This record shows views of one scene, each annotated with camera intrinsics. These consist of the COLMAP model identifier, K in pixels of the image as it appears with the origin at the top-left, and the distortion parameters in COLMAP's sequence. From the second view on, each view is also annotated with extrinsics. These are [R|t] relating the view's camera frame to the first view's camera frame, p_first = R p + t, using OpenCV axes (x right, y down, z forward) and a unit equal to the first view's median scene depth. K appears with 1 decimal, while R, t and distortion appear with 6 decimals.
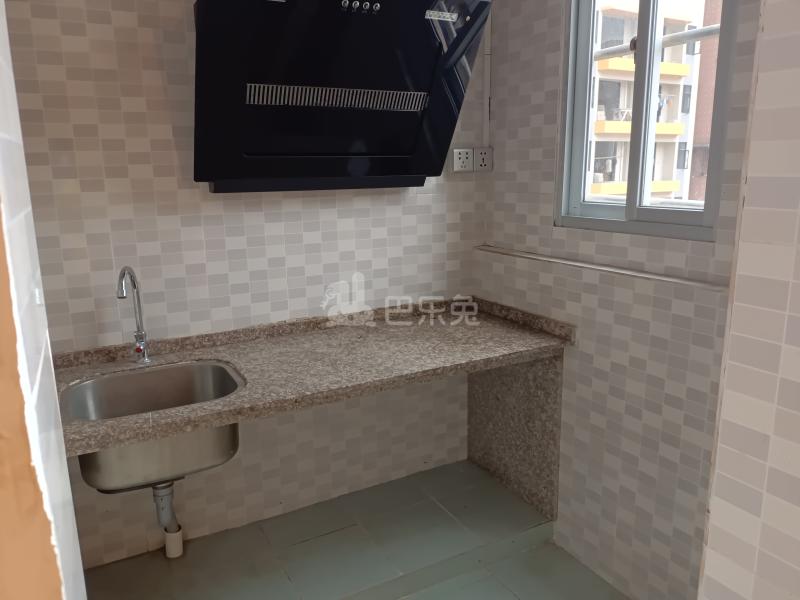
lens RADIAL K [[591.8, 0, 396.8], [0, 591.8, 304.9], [0, 0, 1]] dist [0.088129, -0.136601]
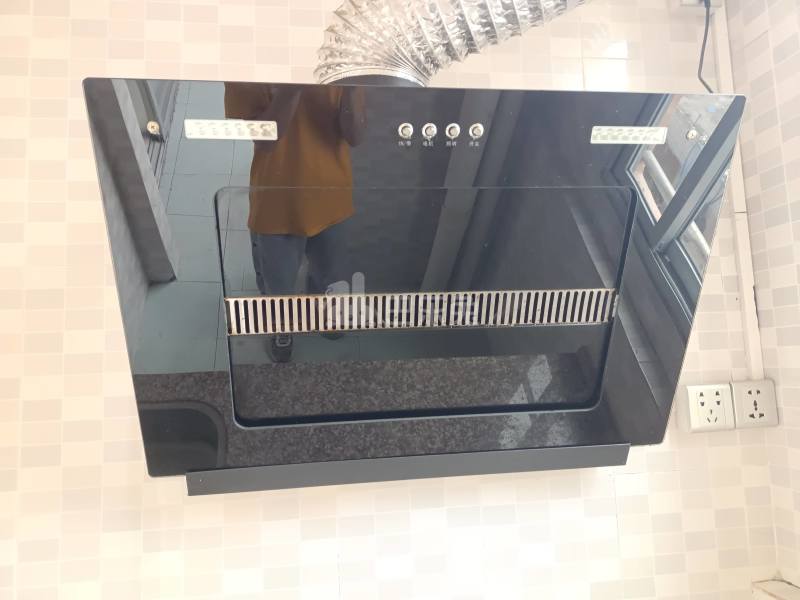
lens RADIAL K [[591.8, 0, 396.8], [0, 591.8, 304.9], [0, 0, 1]] dist [0.088129, -0.136601]
pose [[0.932834, -0.055021, -0.356081, 0.049762], [-0.058297, 0.952202, -0.299854, -0.157935], [0.355559, 0.300472, 0.885039, 0.432593]]
